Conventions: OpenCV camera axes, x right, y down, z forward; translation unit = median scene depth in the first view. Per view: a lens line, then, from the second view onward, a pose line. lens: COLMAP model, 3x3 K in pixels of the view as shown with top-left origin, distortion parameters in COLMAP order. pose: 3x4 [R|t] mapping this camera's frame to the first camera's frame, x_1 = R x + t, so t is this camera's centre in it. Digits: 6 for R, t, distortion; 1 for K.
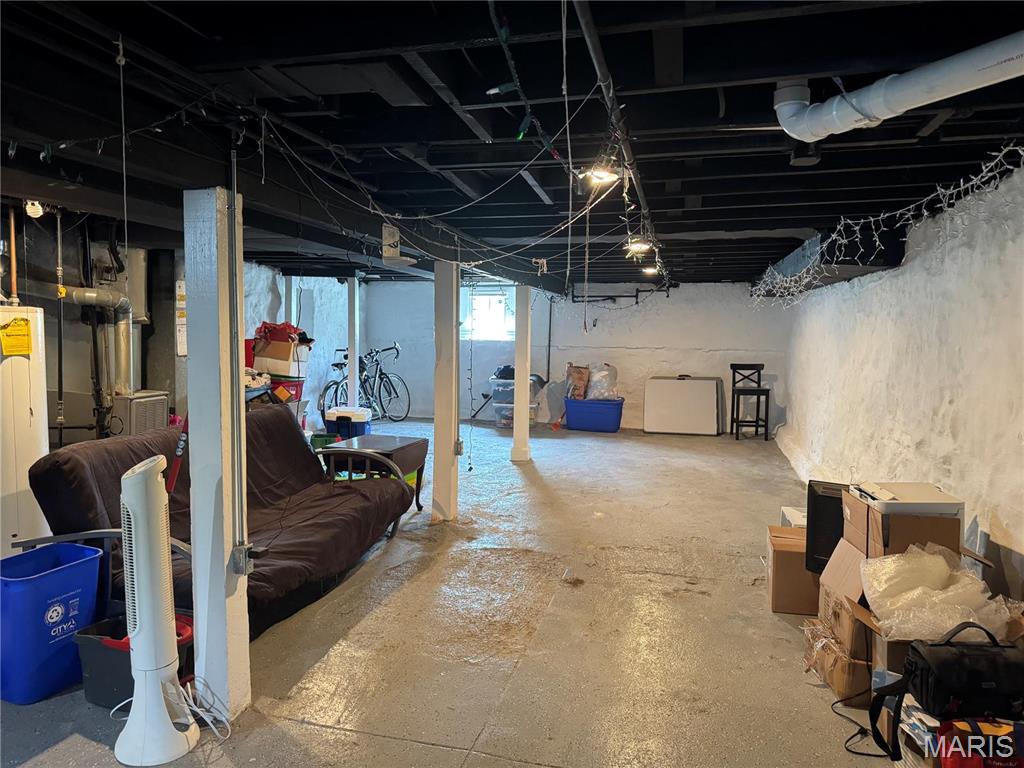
lens RADIAL K [[714.5, 0, 512.0], [0, 714.5, 384.0], [0, 0, 1]] dist [0.118589, -0.176413]
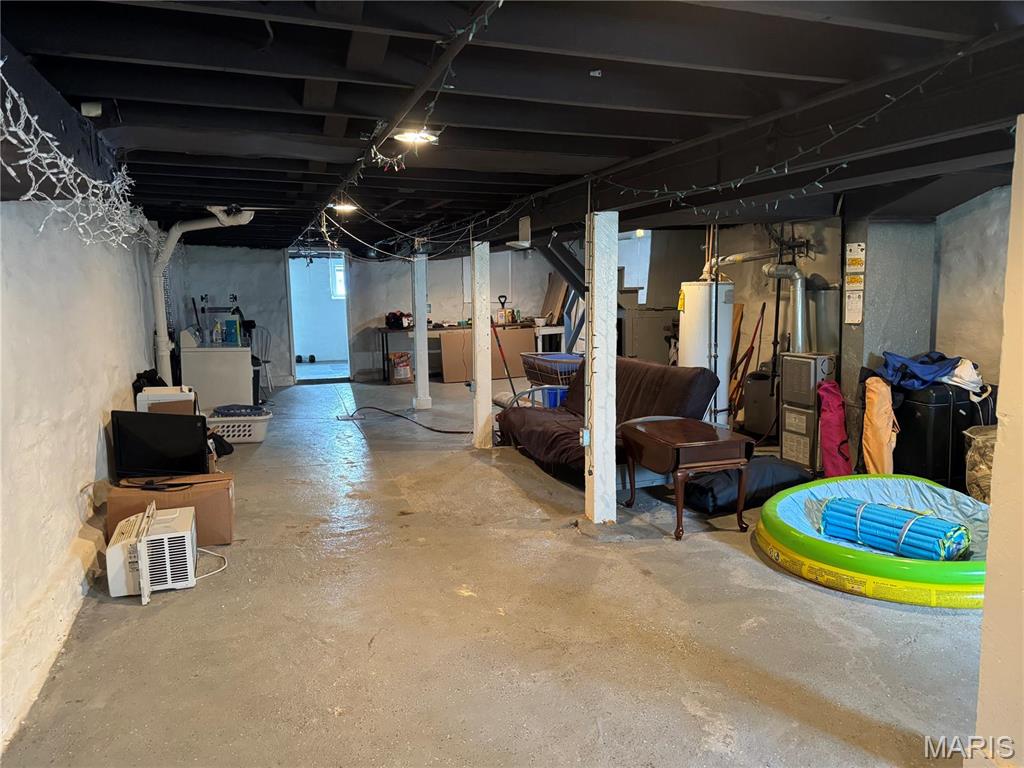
lens RADIAL K [[714.5, 0, 512.0], [0, 714.5, 384.0], [0, 0, 1]] dist [0.118589, -0.176413]
pose [[-0.846895, 0.059761, -0.528391, 0.512873], [-0.040742, 0.983452, 0.176529, -0.135456], [0.530197, 0.171029, -0.830446, 1.914186]]
